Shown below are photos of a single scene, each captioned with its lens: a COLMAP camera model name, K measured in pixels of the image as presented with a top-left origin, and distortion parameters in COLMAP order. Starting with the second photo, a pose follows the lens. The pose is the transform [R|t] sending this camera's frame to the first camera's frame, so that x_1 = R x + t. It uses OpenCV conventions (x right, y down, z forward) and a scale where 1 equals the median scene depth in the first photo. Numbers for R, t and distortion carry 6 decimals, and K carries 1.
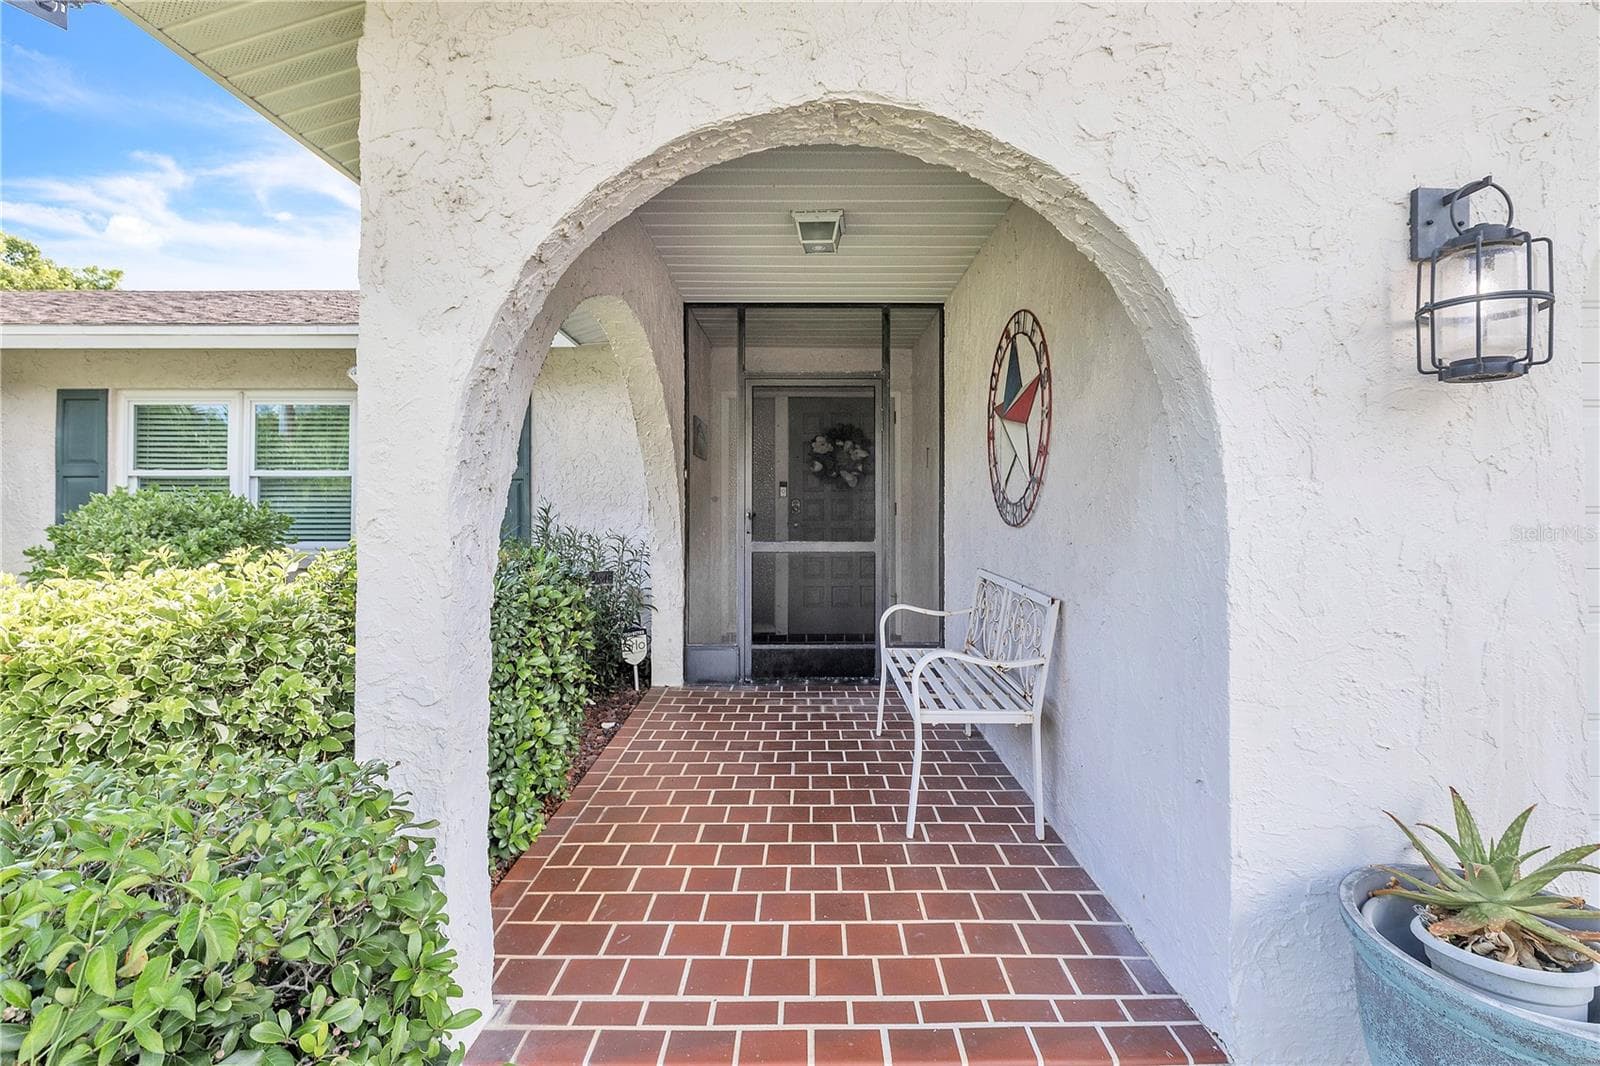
lens RADIAL K [[956.6, 0, 800.0], [0, 956.6, 533.0], [0, 0, 1]] dist [0.000040, 0.000753]
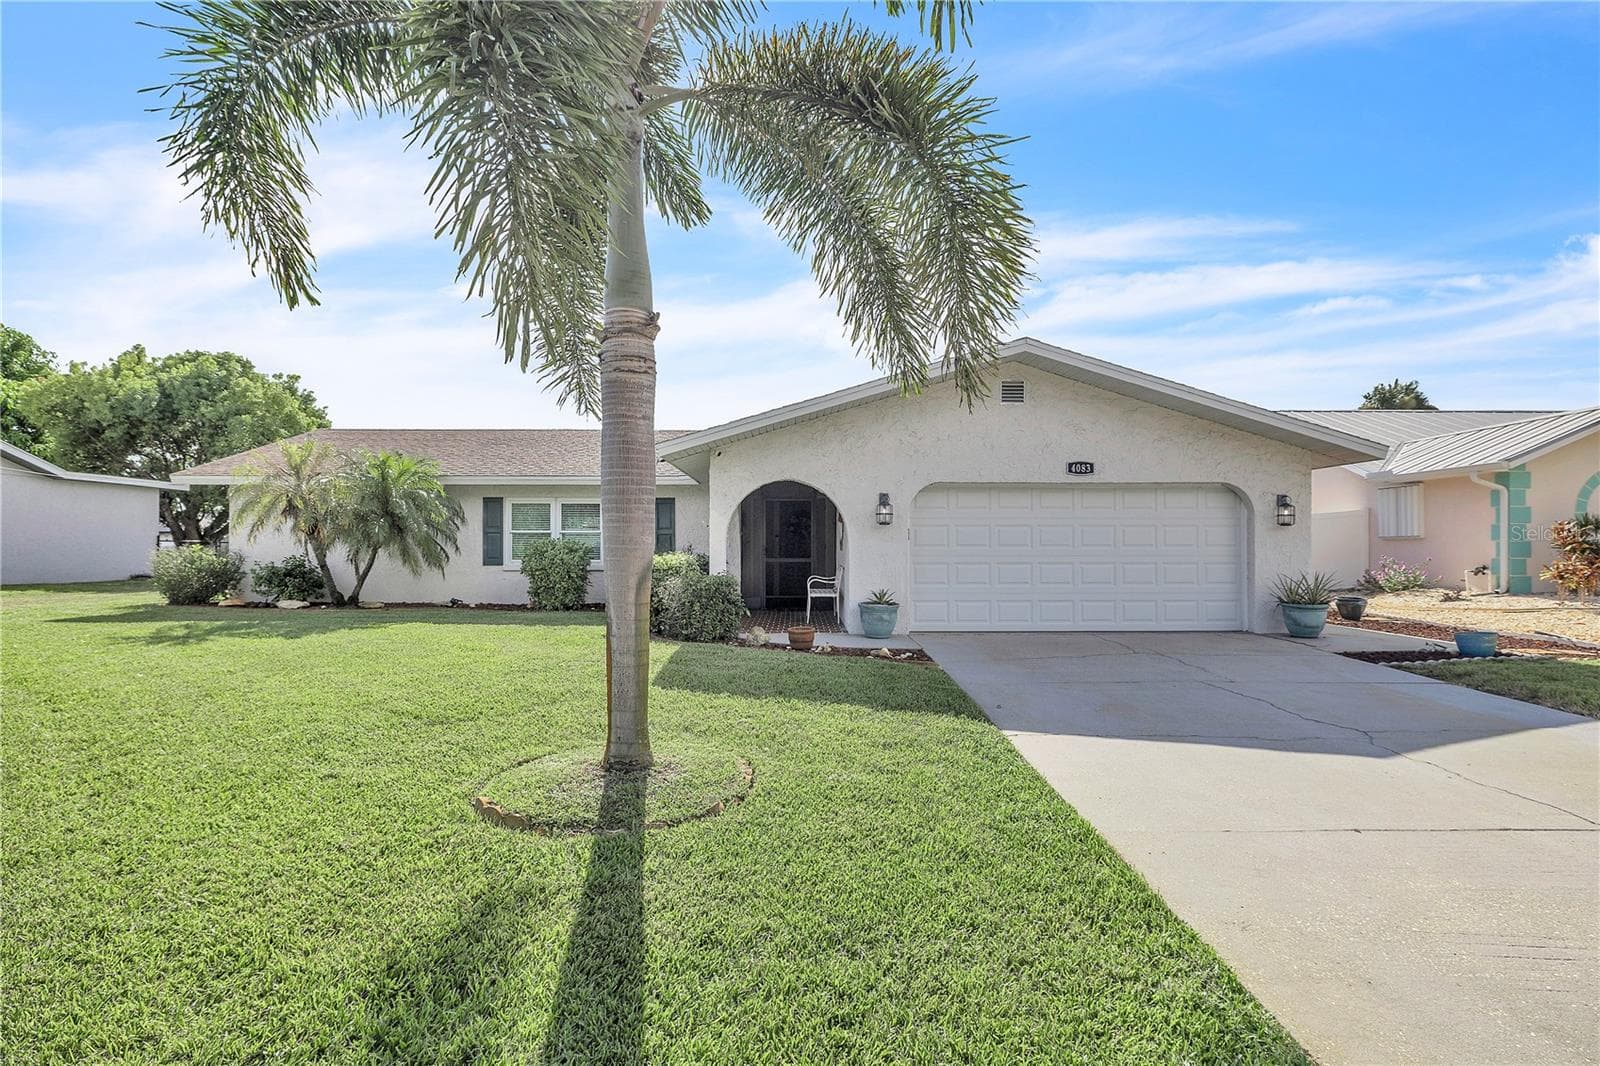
lens RADIAL K [[1084.2, 0, 800.0], [0, 1084.2, 533.0], [0, 0, 1]] dist [0.000574, 0.000452]
pose [[0.999988, 0.002719, 0.004058, 0.034178], [-0.002541, 0.999061, -0.043246, 0.070361], [-0.004171, 0.043235, 0.999056, -2.076870]]
